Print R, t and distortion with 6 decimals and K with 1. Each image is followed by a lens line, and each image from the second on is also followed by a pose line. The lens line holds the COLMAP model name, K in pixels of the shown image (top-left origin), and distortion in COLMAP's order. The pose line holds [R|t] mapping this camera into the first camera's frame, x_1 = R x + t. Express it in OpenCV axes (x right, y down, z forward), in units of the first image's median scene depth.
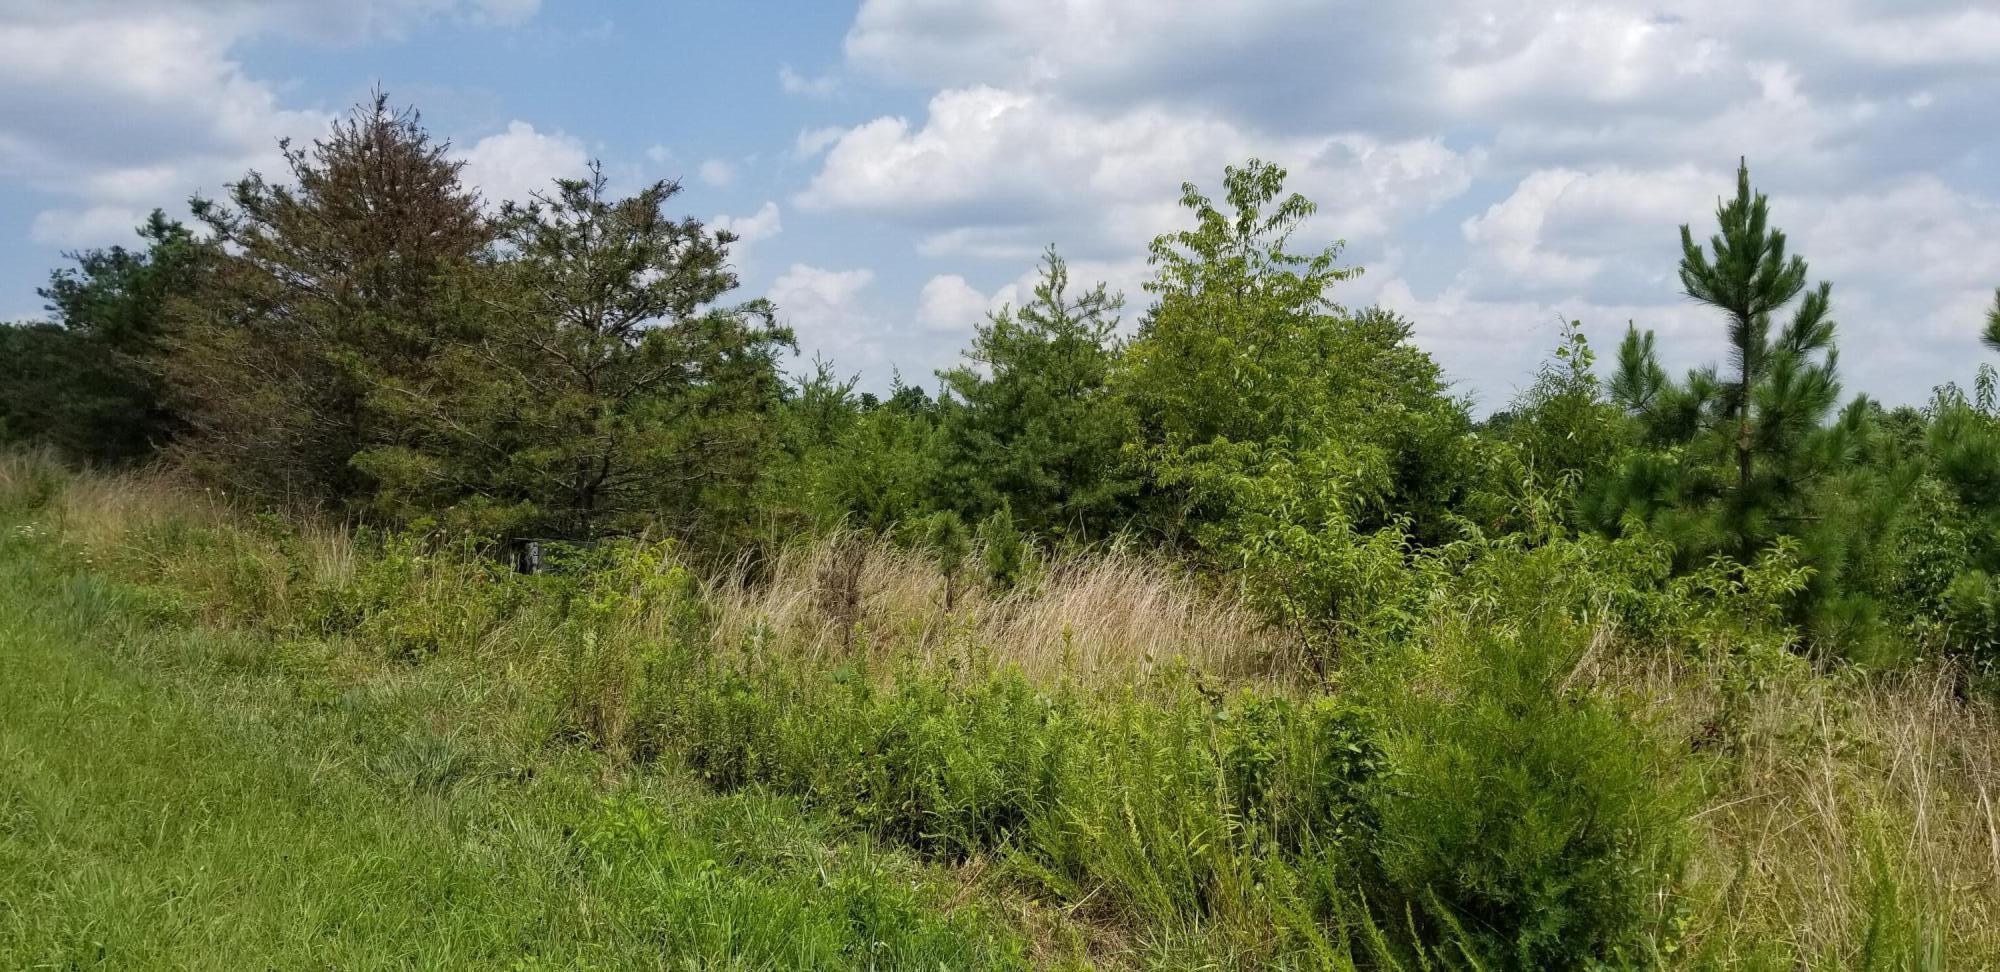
lens RADIAL K [[1623.8, 0, 981.4], [0, 1623.8, 470.3], [0, 0, 1]] dist [0.045053, -0.080652]
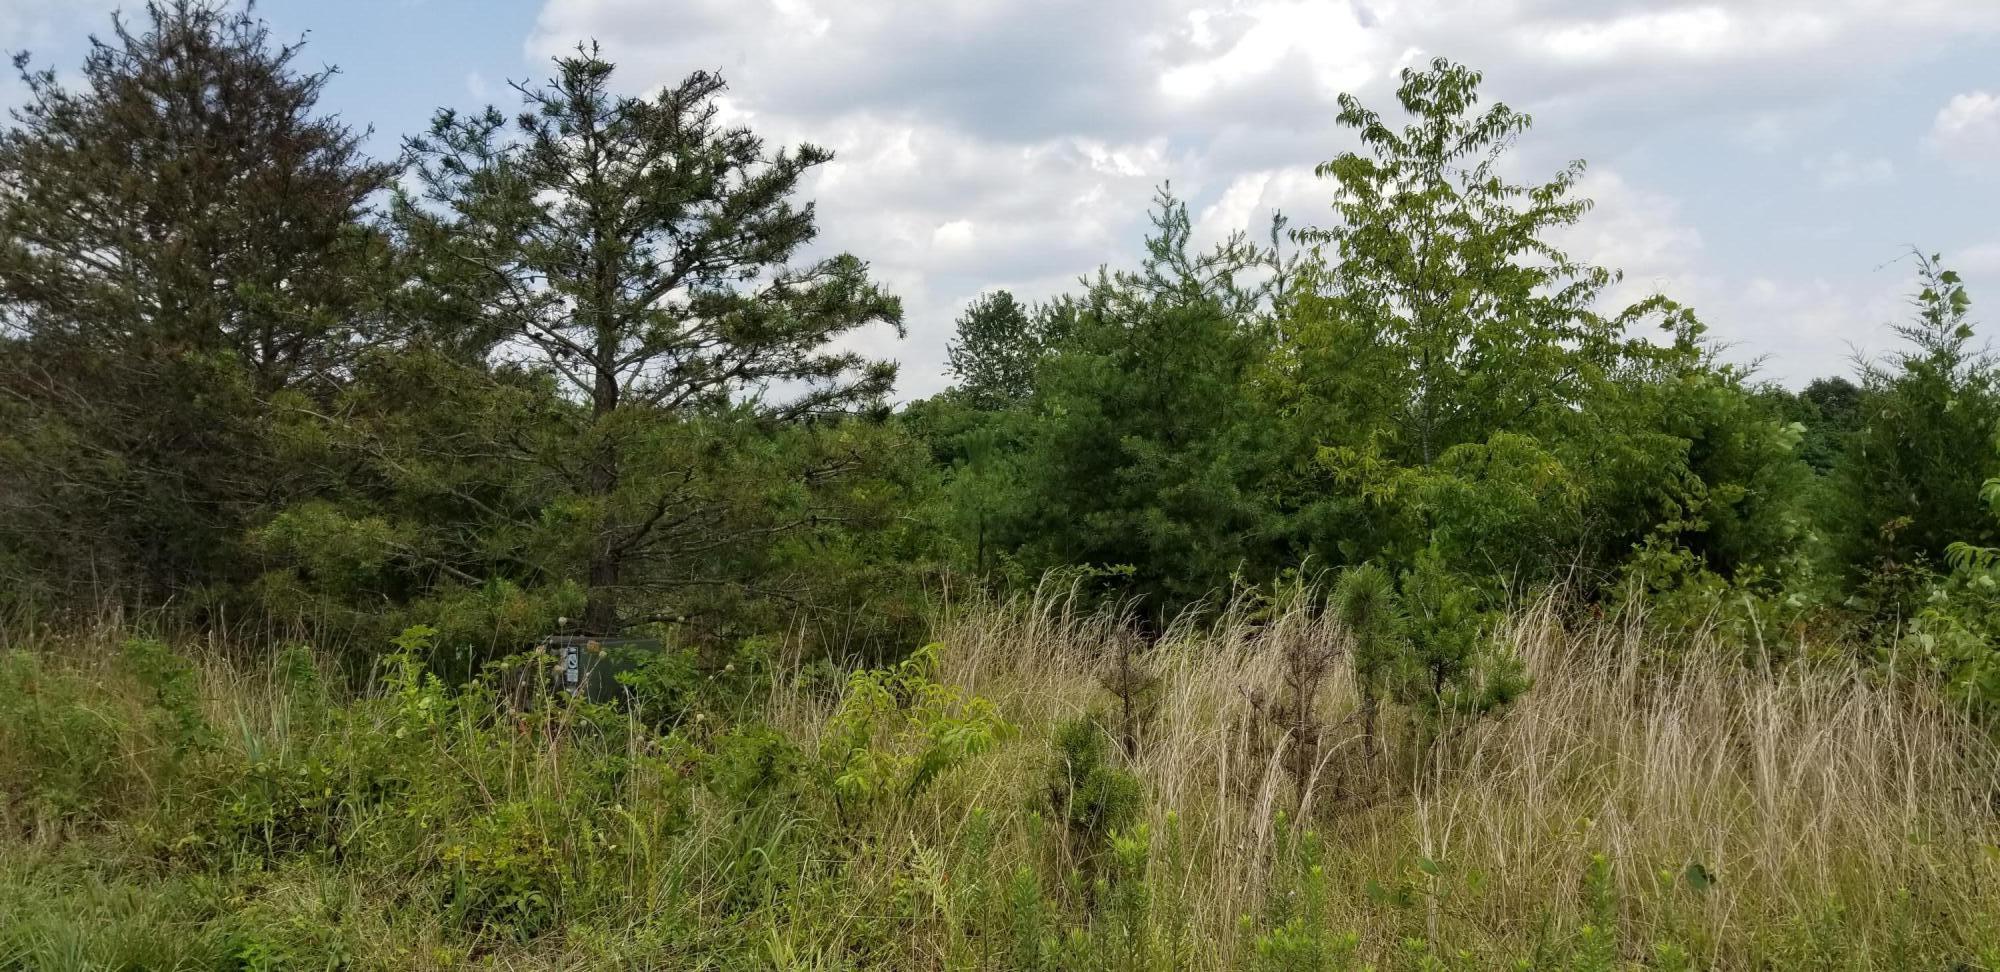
lens RADIAL K [[1623.8, 0, 983.4], [0, 1623.8, 505.2], [0, 0, 1]] dist [0.045053, -0.080652]
pose [[0.983810, -0.052694, 0.171292, -0.181018], [0.050406, 0.998572, 0.017687, -0.010469], [-0.171980, -0.008767, 0.985061, 0.300983]]
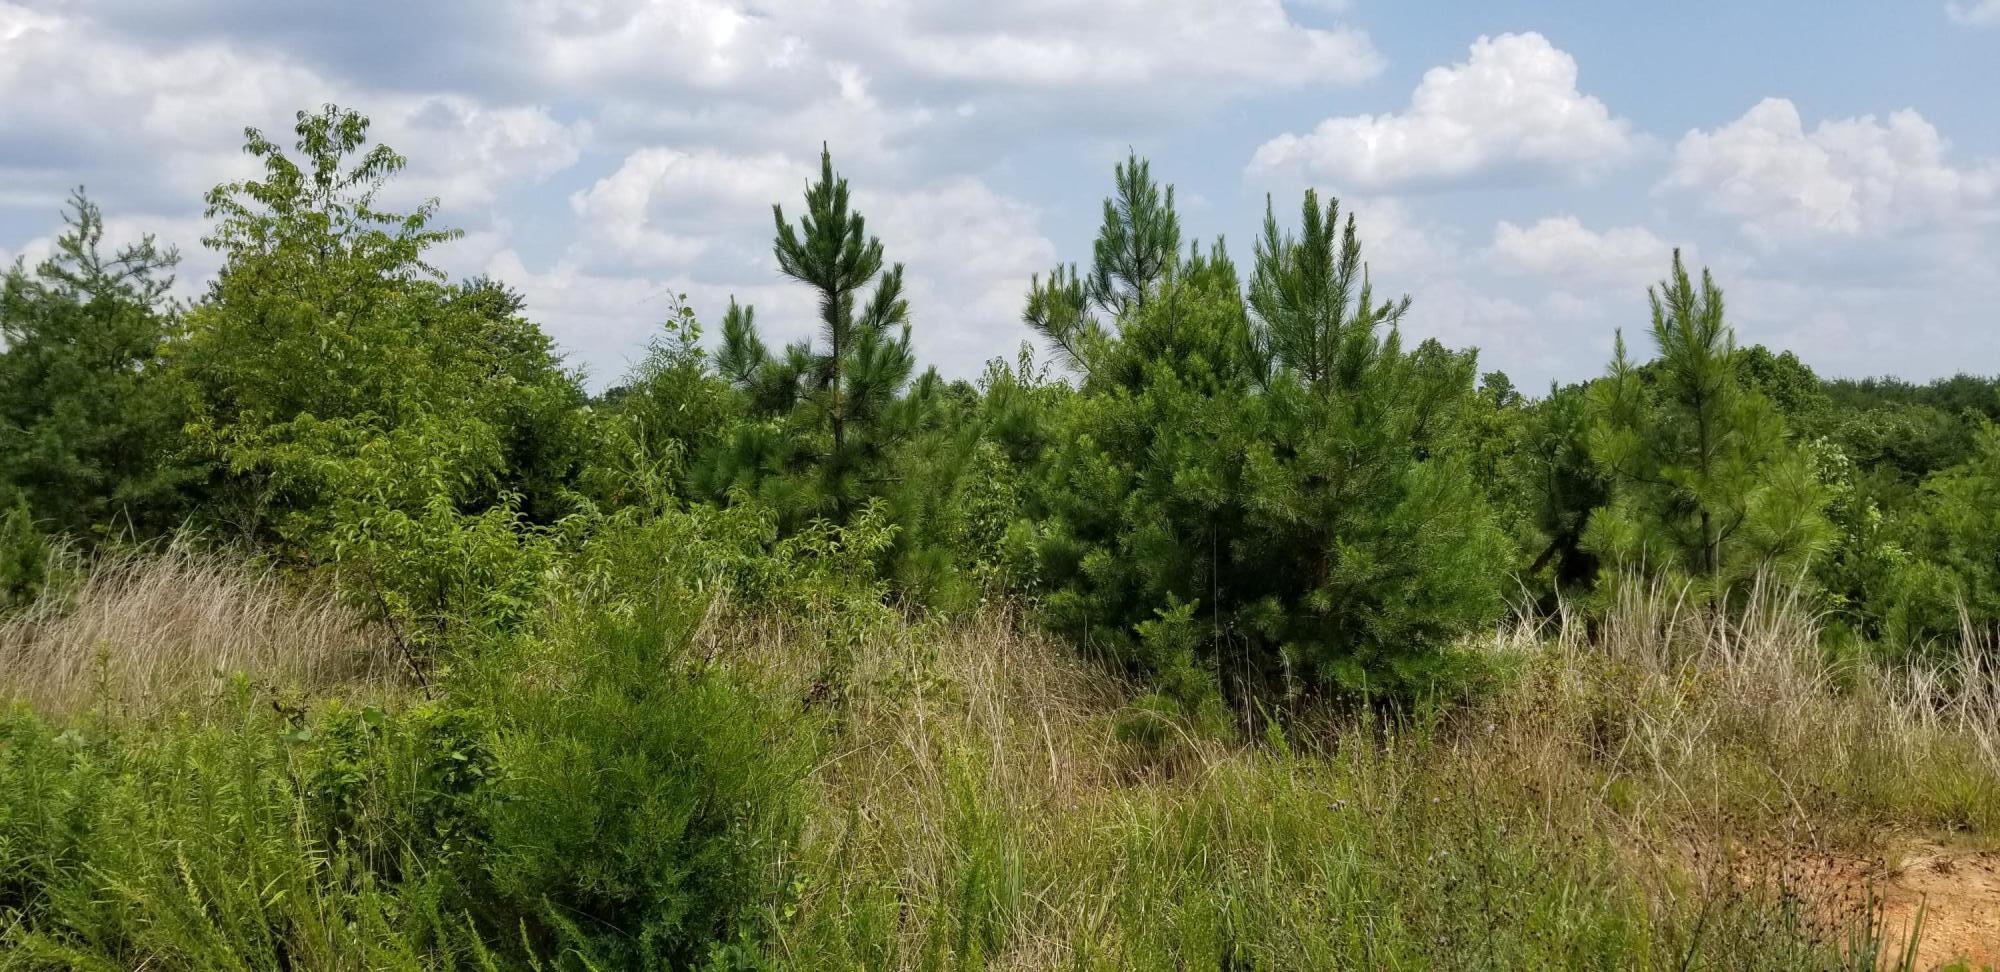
lens RADIAL K [[1623.8, 0, 999.8], [0, 1623.8, 496.6], [0, 0, 1]] dist [0.045053, -0.080652]
pose [[0.858629, -0.044151, 0.510692, 0.014468], [0.028262, 0.998846, 0.038837, 0.000640], [-0.511817, -0.018913, 0.858886, 0.034715]]
